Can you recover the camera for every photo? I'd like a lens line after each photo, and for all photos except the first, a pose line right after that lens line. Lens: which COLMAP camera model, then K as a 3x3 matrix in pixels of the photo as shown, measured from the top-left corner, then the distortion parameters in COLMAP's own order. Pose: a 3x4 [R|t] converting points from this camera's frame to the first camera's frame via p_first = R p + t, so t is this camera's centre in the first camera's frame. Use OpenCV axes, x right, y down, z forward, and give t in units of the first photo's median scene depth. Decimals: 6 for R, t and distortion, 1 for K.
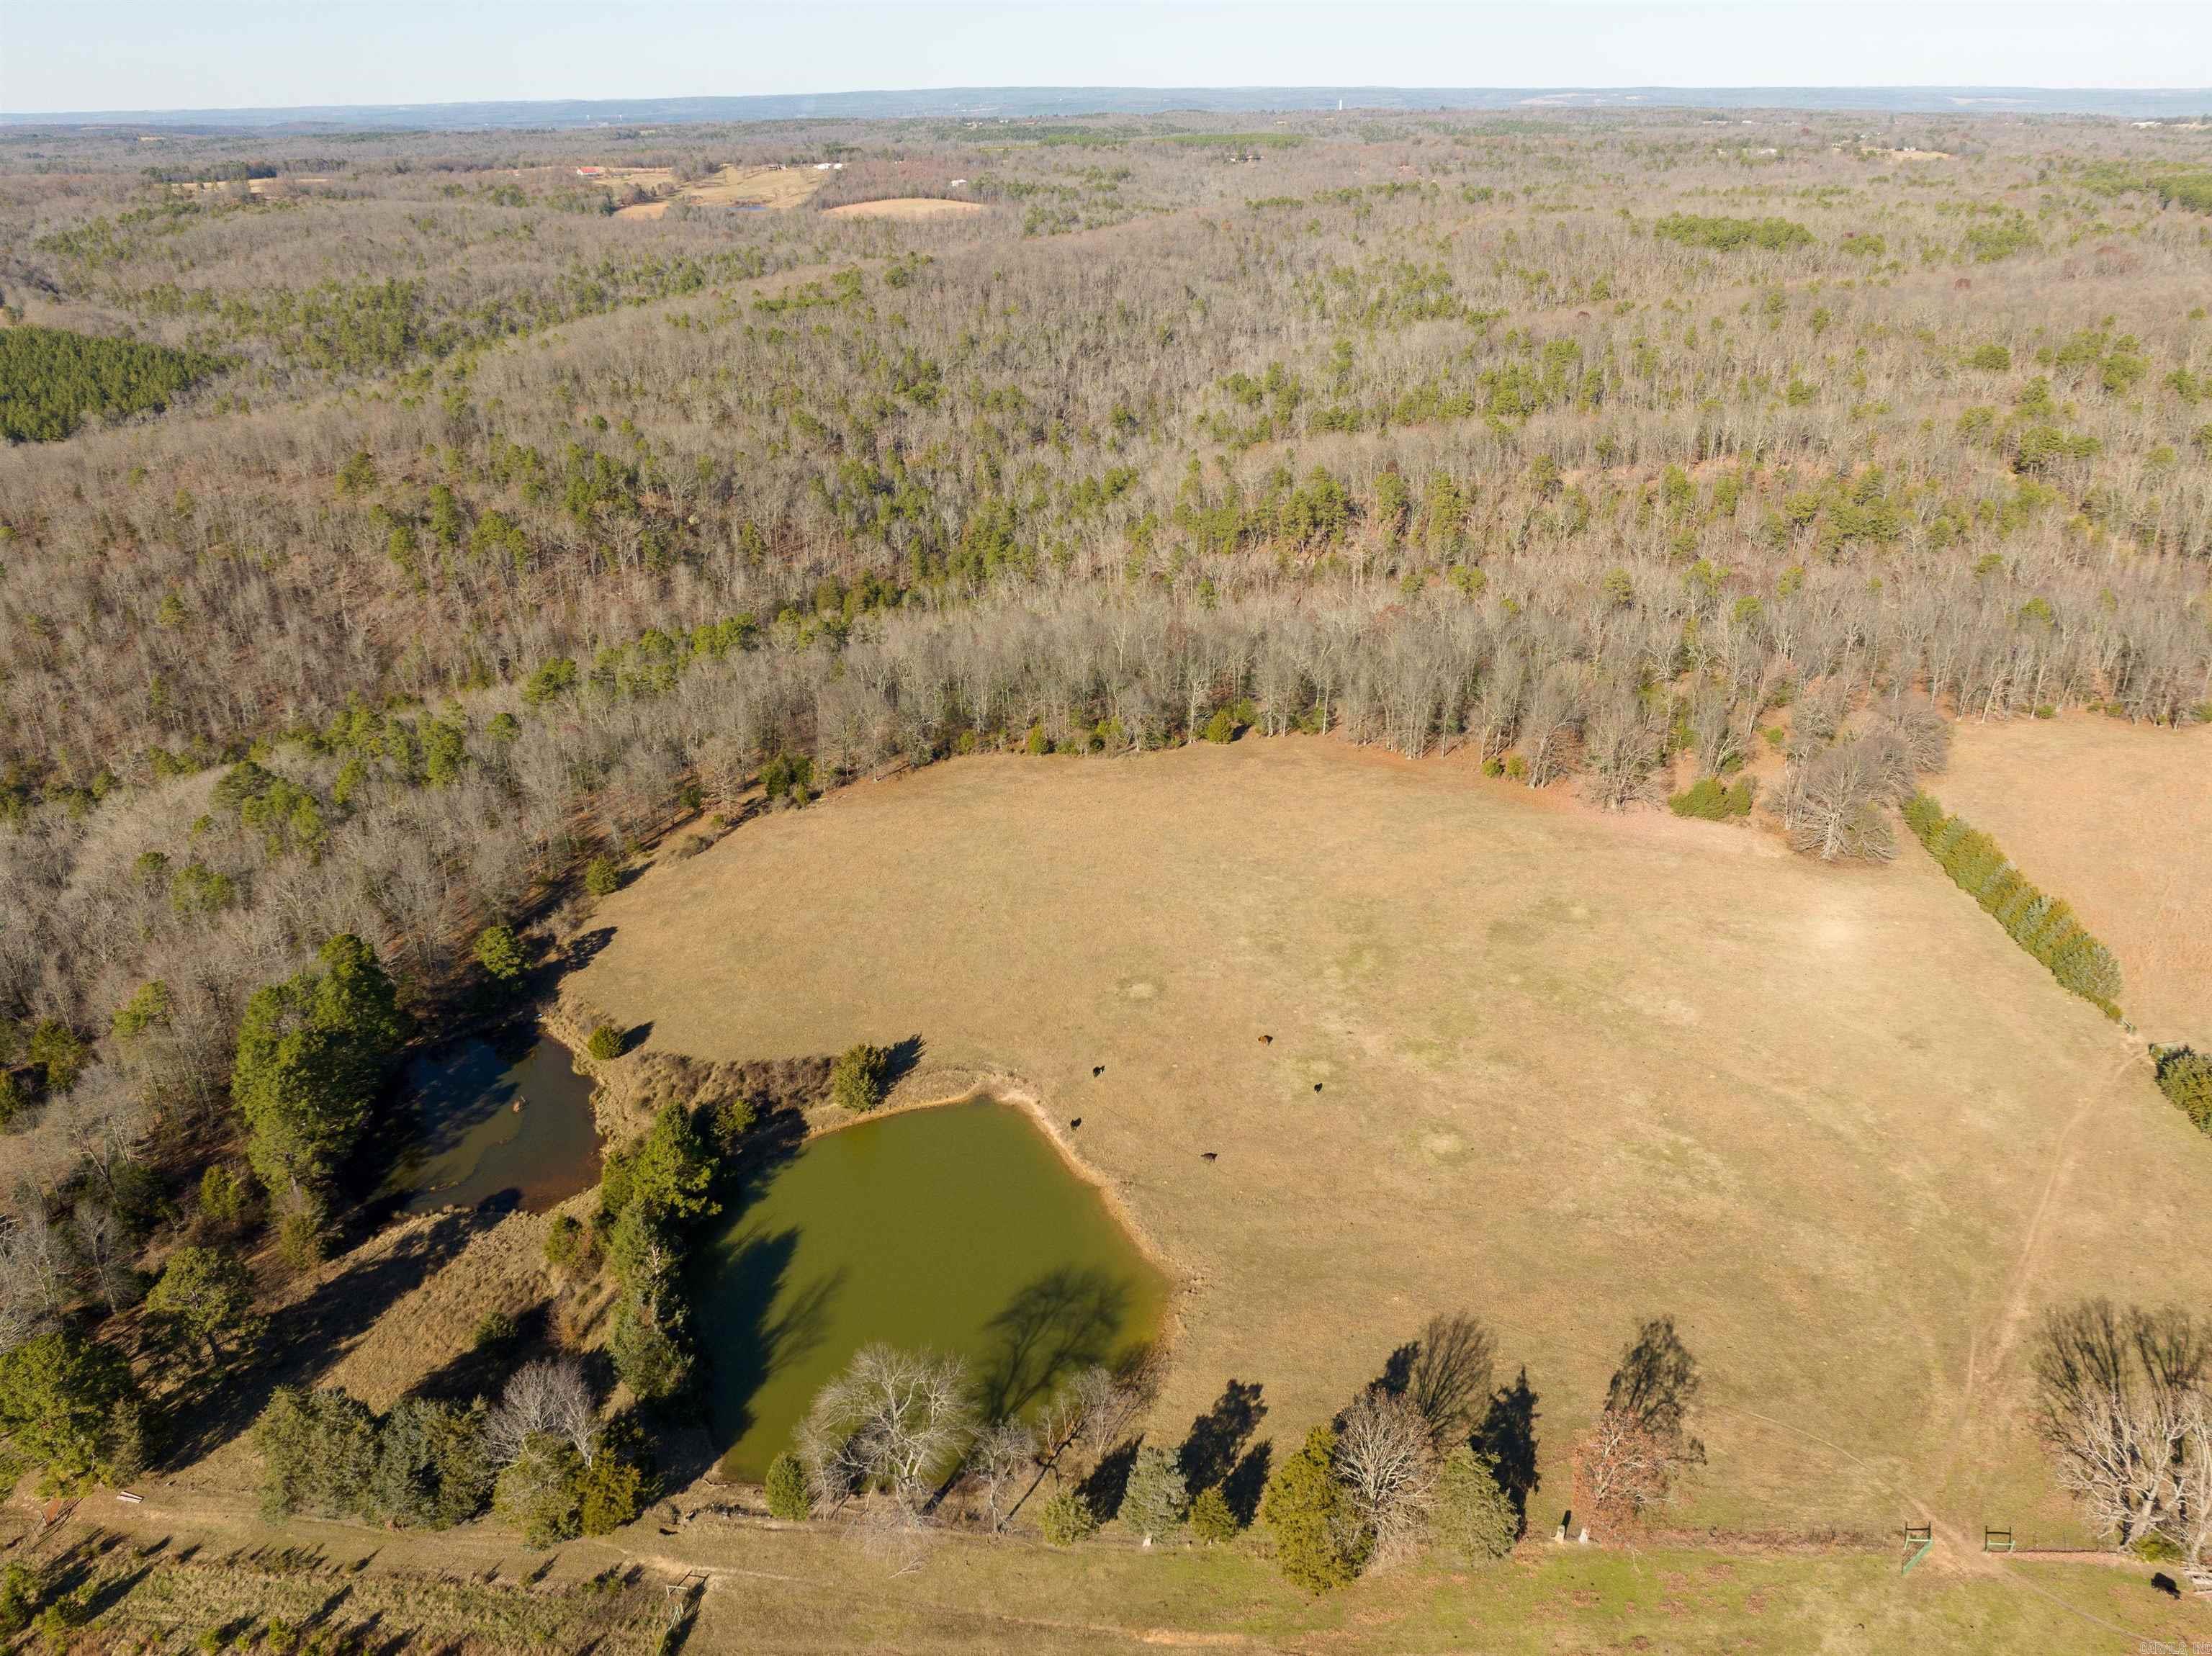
lens RADIAL K [[1607.1, 0, 1099.2], [0, 1607.1, 830.4], [0, 0, 1]] dist [-0.036238, -0.003279]
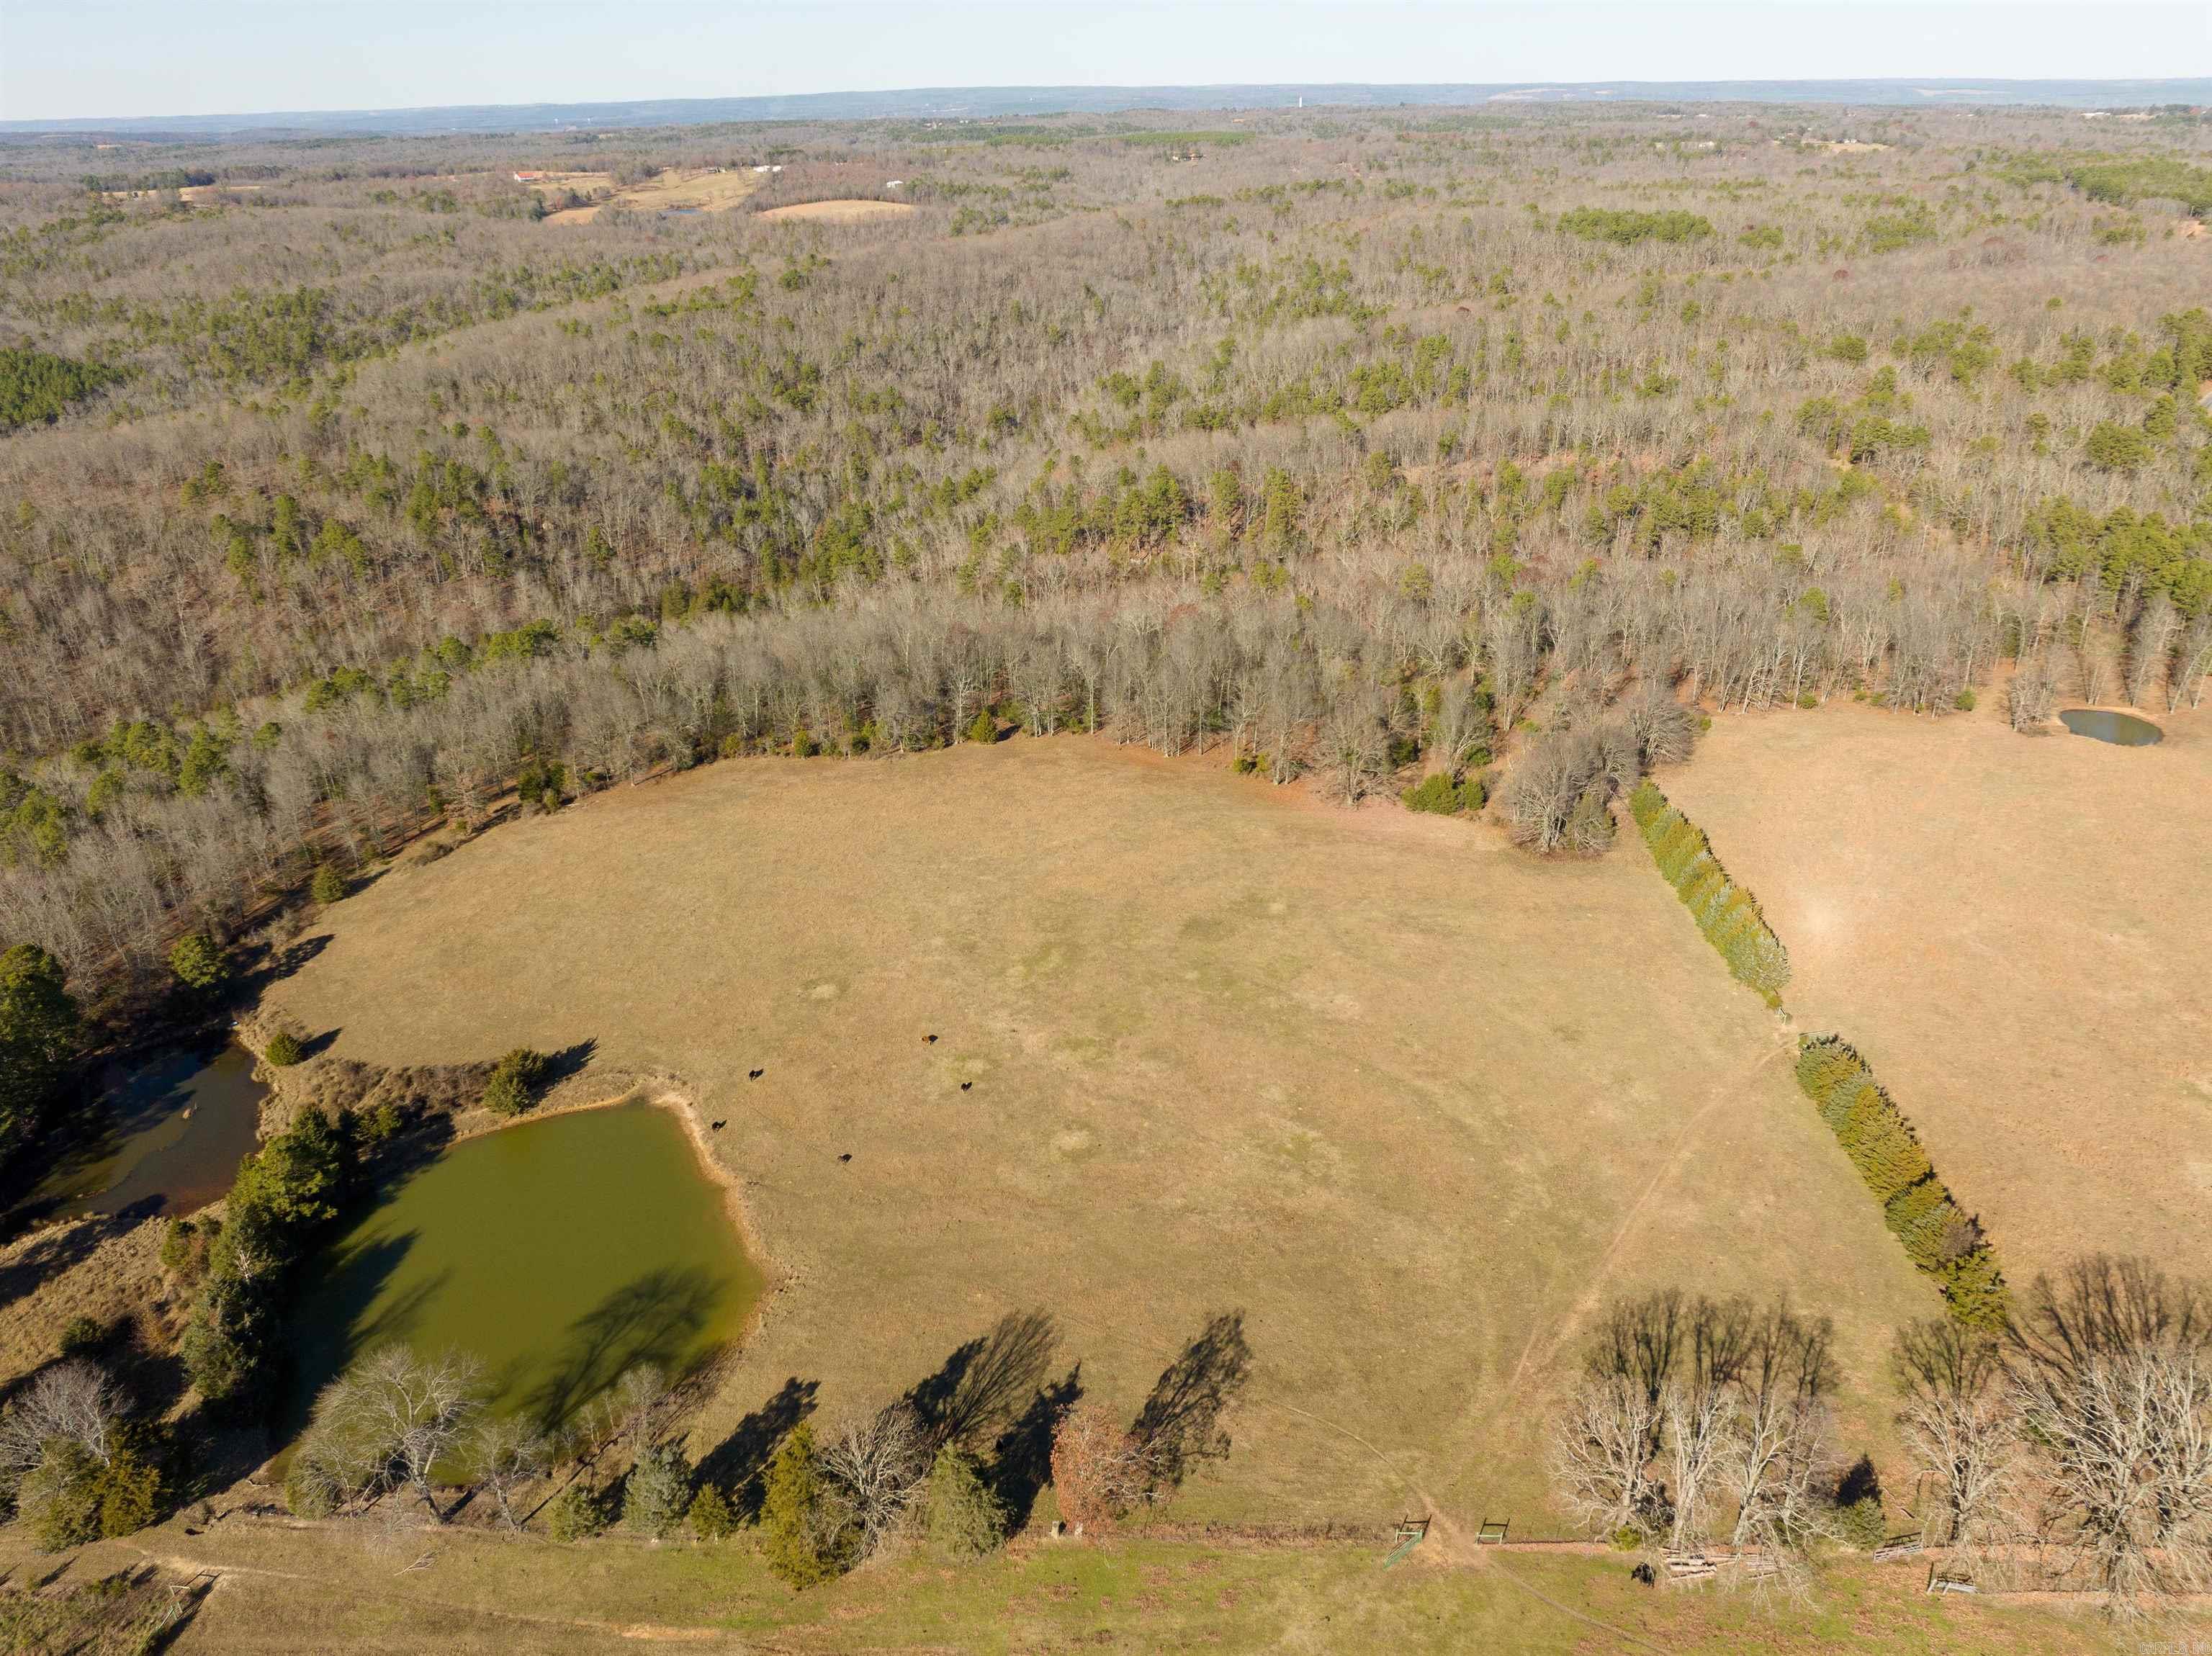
lens RADIAL K [[1607.1, 0, 1099.2], [0, 1607.1, 830.4], [0, 0, 1]] dist [-0.036238, -0.003279]
pose [[0.999873, -0.012571, 0.009748, 0.088090], [0.012566, 0.999921, 0.000635, 0.000174], [-0.009755, -0.000512, 0.999952, -0.002702]]
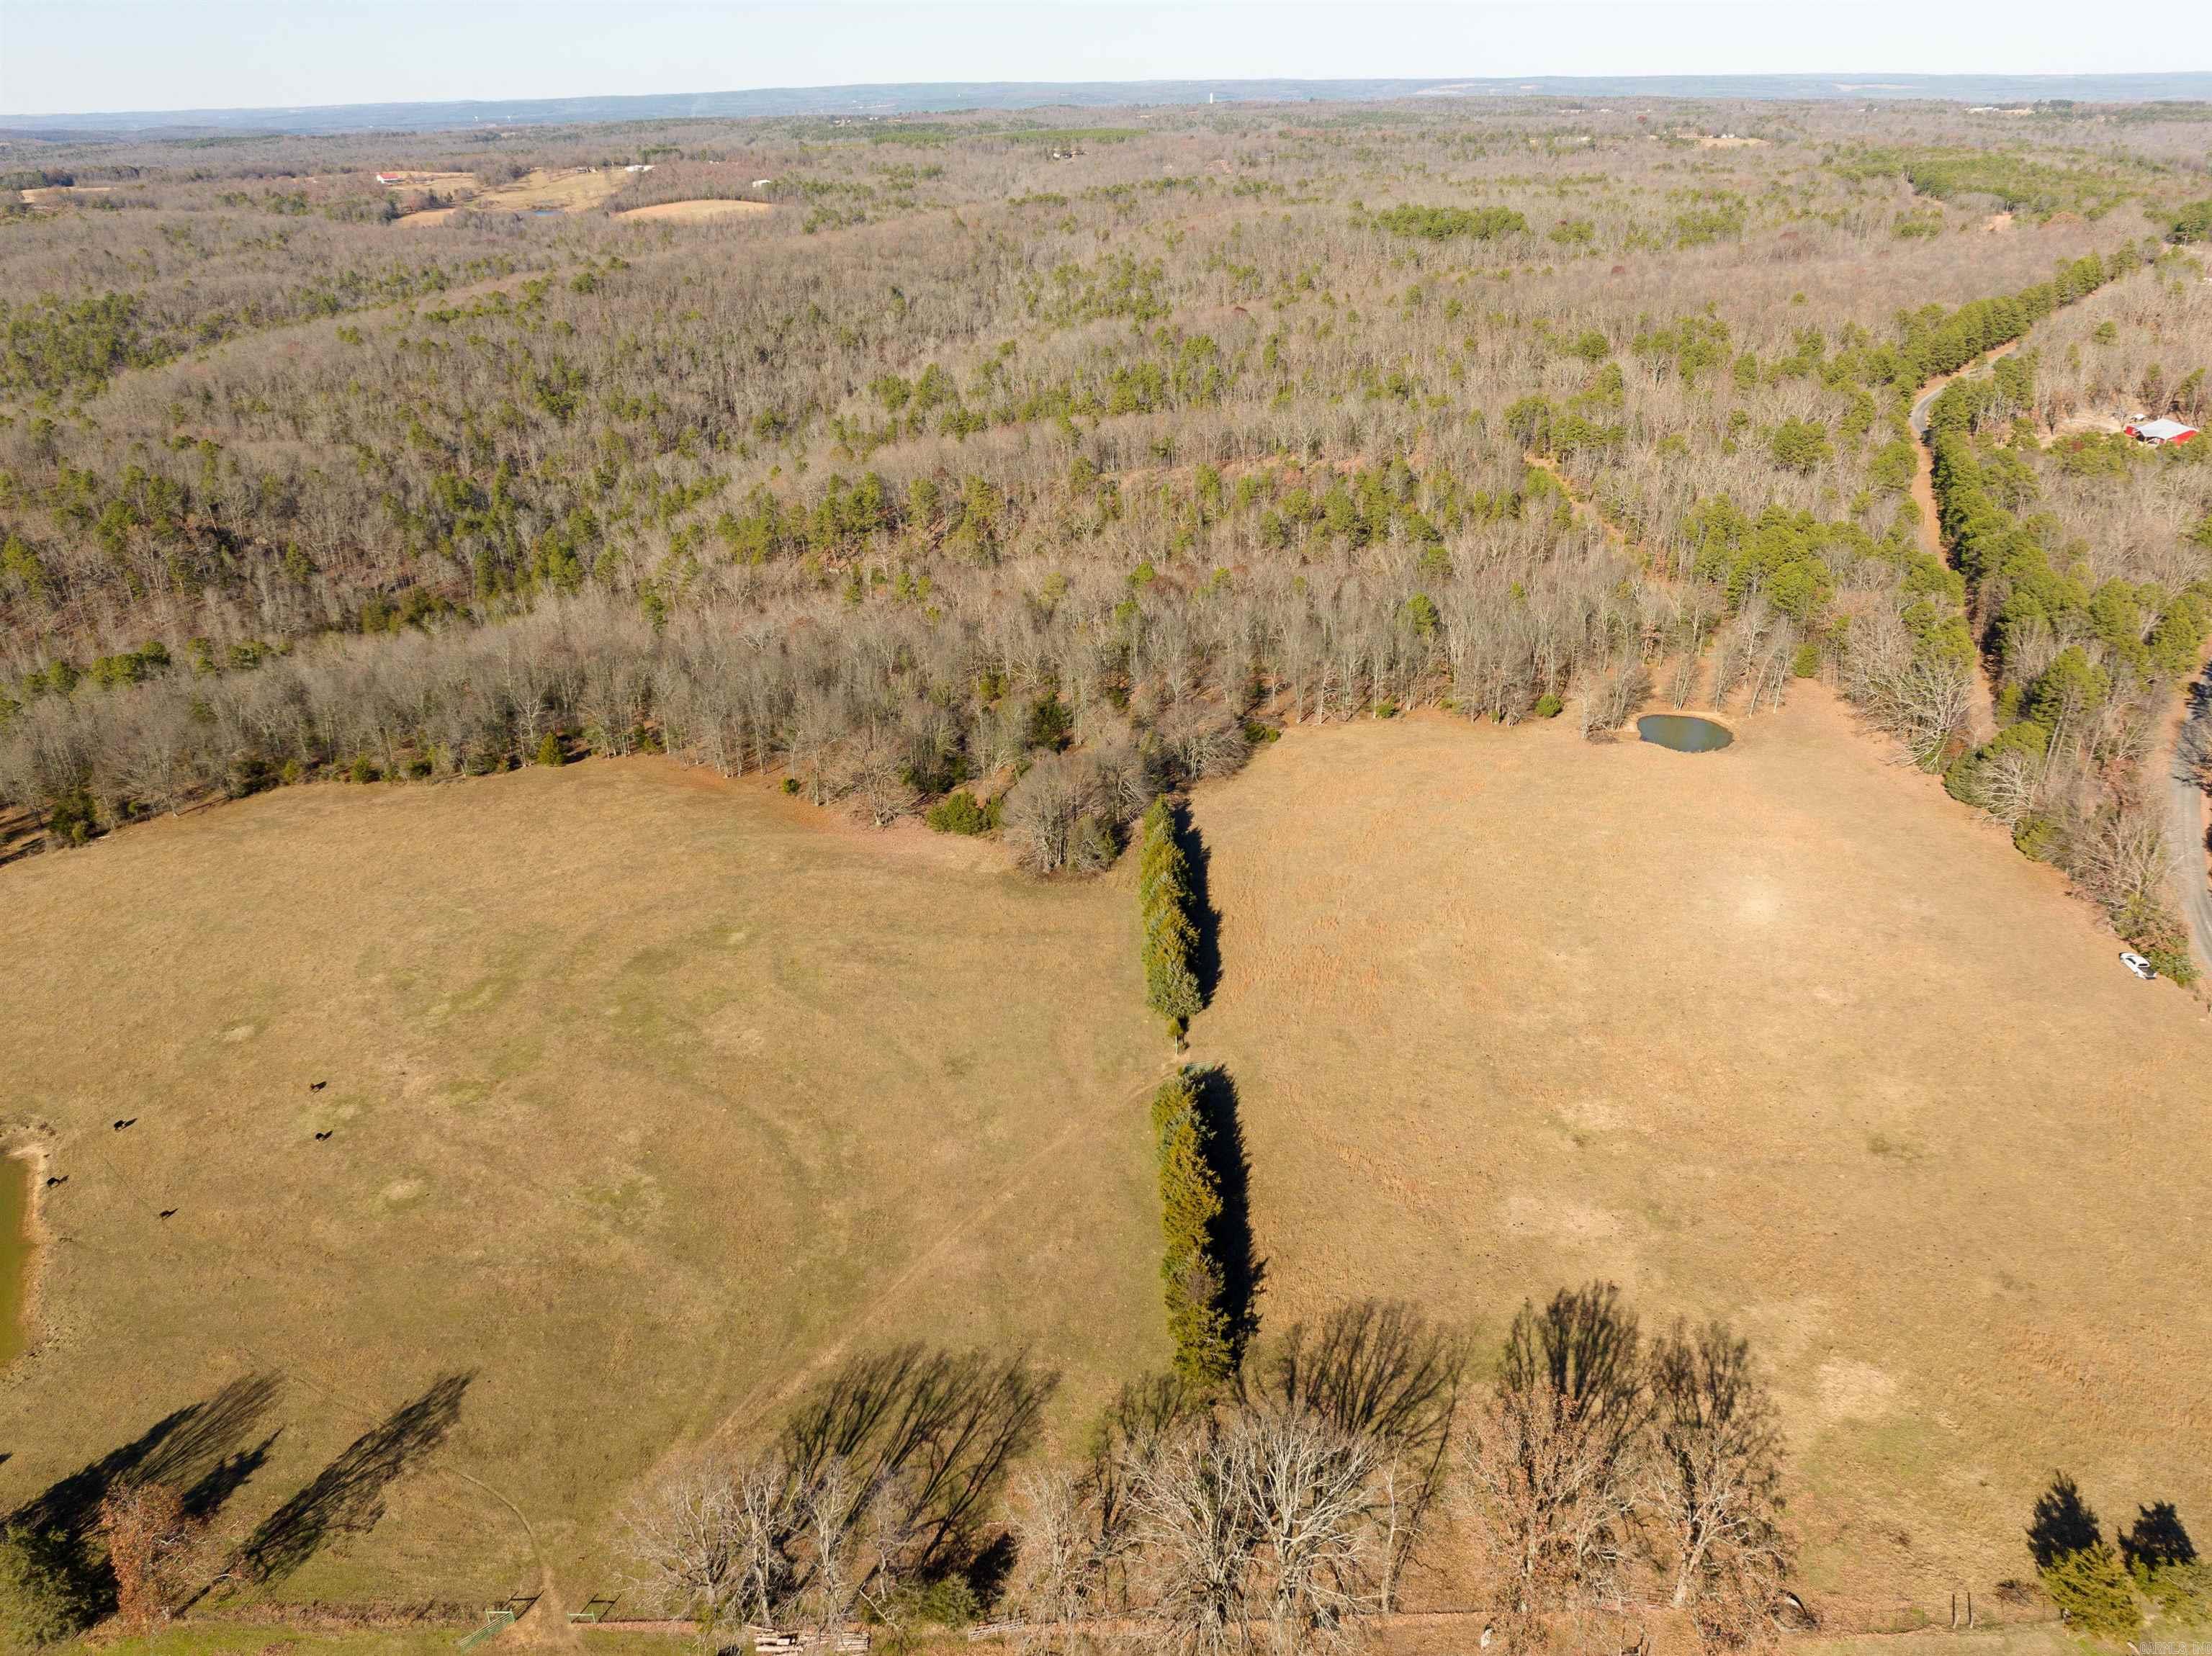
lens RADIAL K [[1611.2, 0, 1099.5], [0, 1611.2, 825.6], [0, 0, 1]] dist [-0.042126, 0.009416]
pose [[0.998682, -0.028283, 0.042827, 0.236974], [0.028295, 0.999600, 0.000328, -0.005688], [-0.042819, 0.000884, 0.999082, 0.004276]]
